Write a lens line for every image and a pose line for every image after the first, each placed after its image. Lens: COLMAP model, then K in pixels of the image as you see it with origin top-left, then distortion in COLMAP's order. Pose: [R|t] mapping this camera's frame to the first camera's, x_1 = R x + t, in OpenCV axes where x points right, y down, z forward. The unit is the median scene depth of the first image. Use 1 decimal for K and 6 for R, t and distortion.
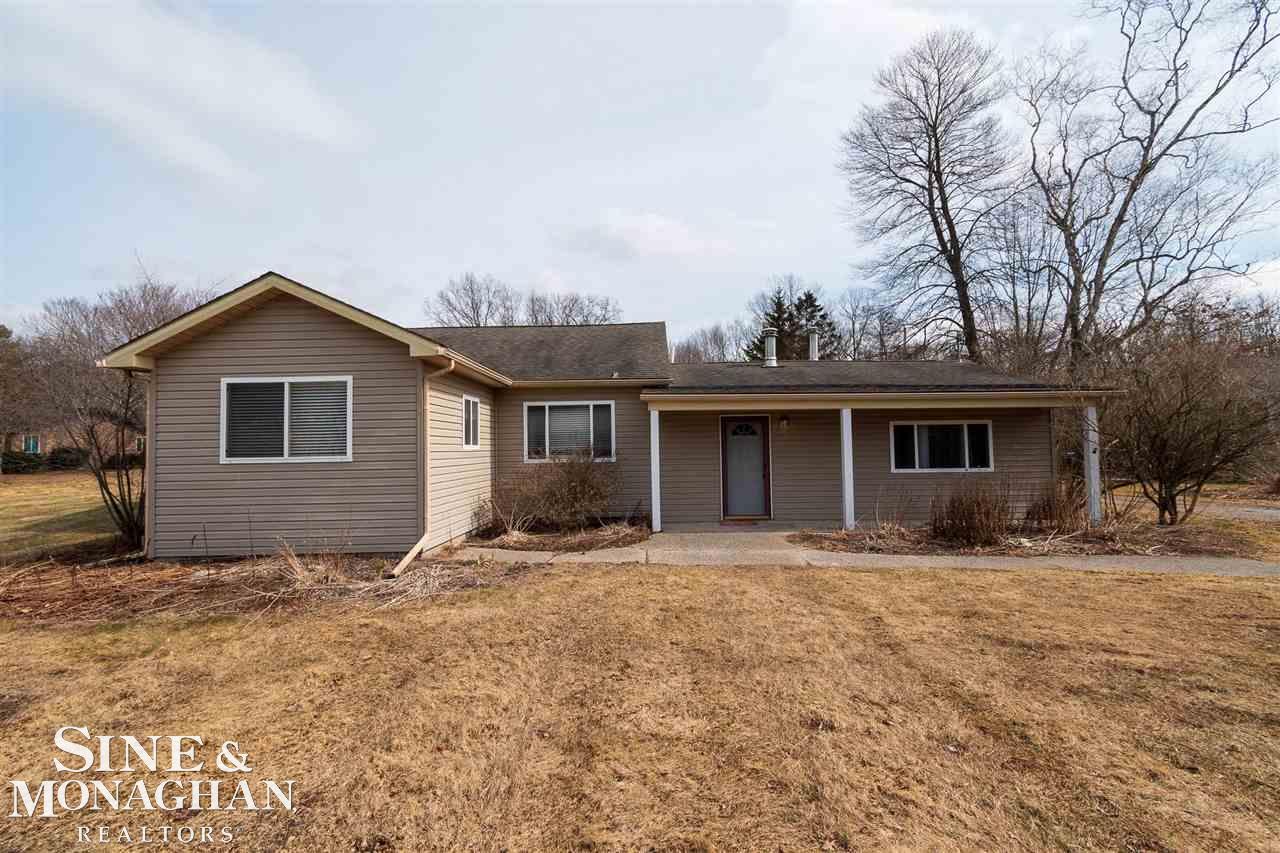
lens RADIAL K [[567.8, 0, 640.0], [0, 567.8, 426.5], [0, 0, 1]] dist [0.003901, -0.000288]
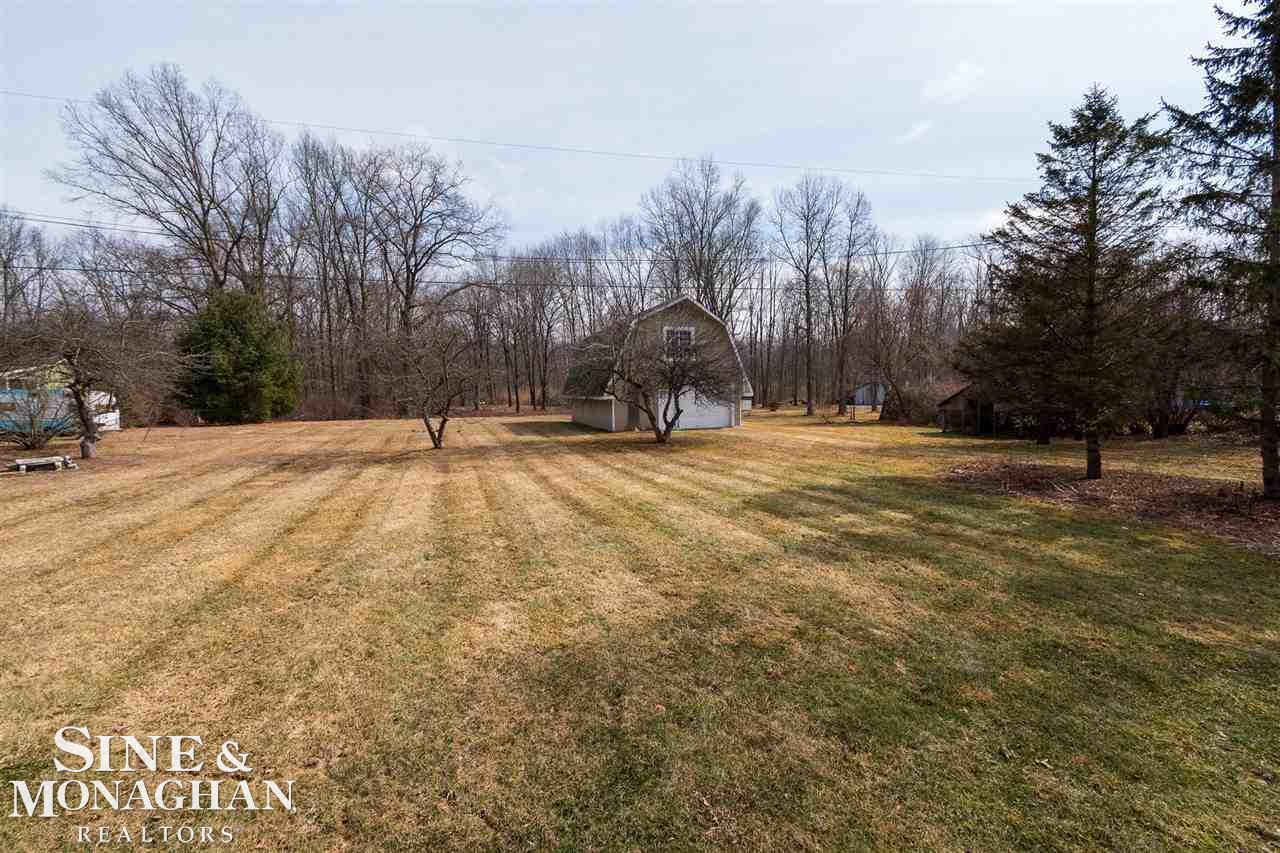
lens RADIAL K [[567.8, 0, 640.0], [0, 567.8, 426.5], [0, 0, 1]] dist [0.003901, -0.000288]
pose [[0.937987, -0.020400, 0.346071, -0.522556], [-0.012541, 0.995617, 0.092679, 0.079579], [-0.346444, -0.091272, 0.933620, 2.134258]]
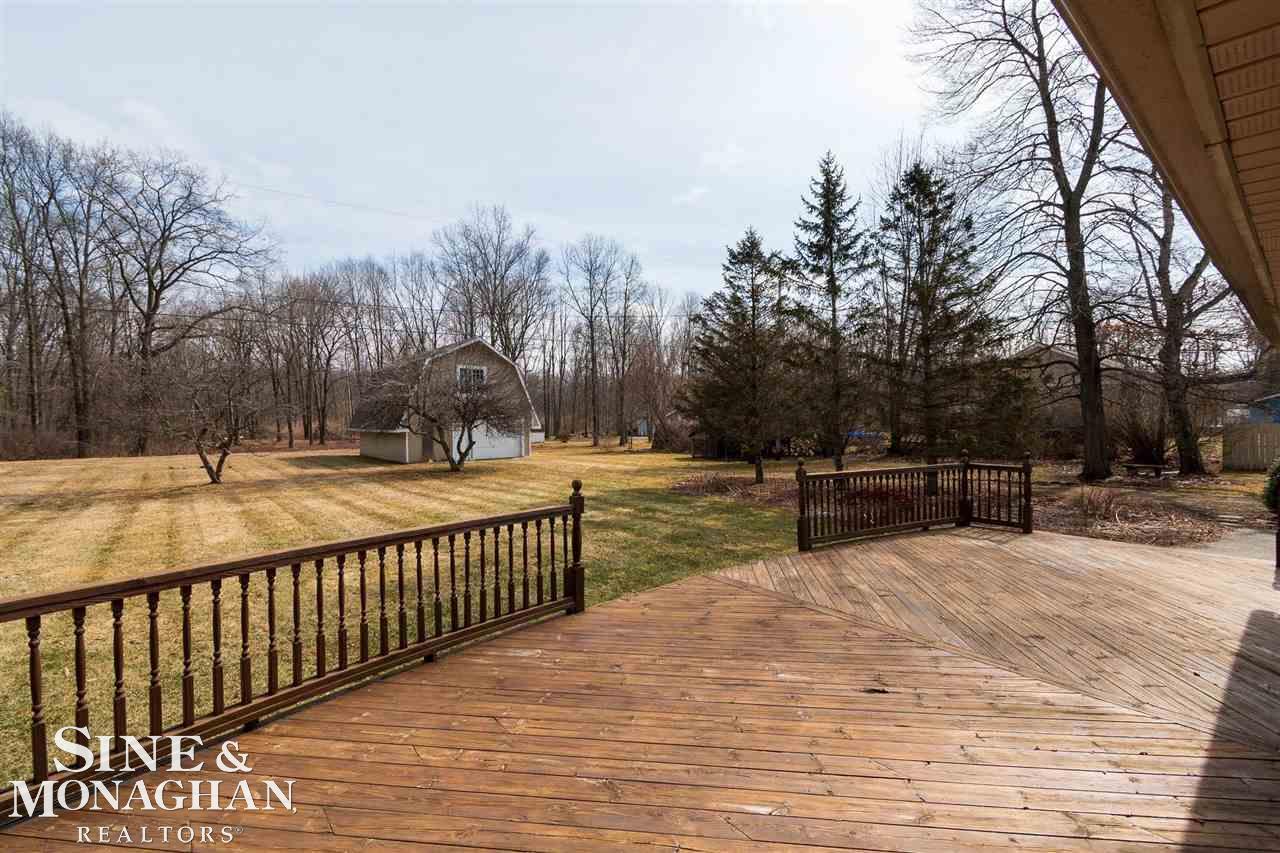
lens RADIAL K [[567.8, 0, 640.0], [0, 567.8, 426.5], [0, 0, 1]] dist [0.003901, -0.000288]
pose [[0.761094, -0.001930, 0.648639, -0.646267], [-0.022424, 0.999320, 0.029286, 0.065962], [-0.648254, -0.036834, 0.760532, 1.832975]]
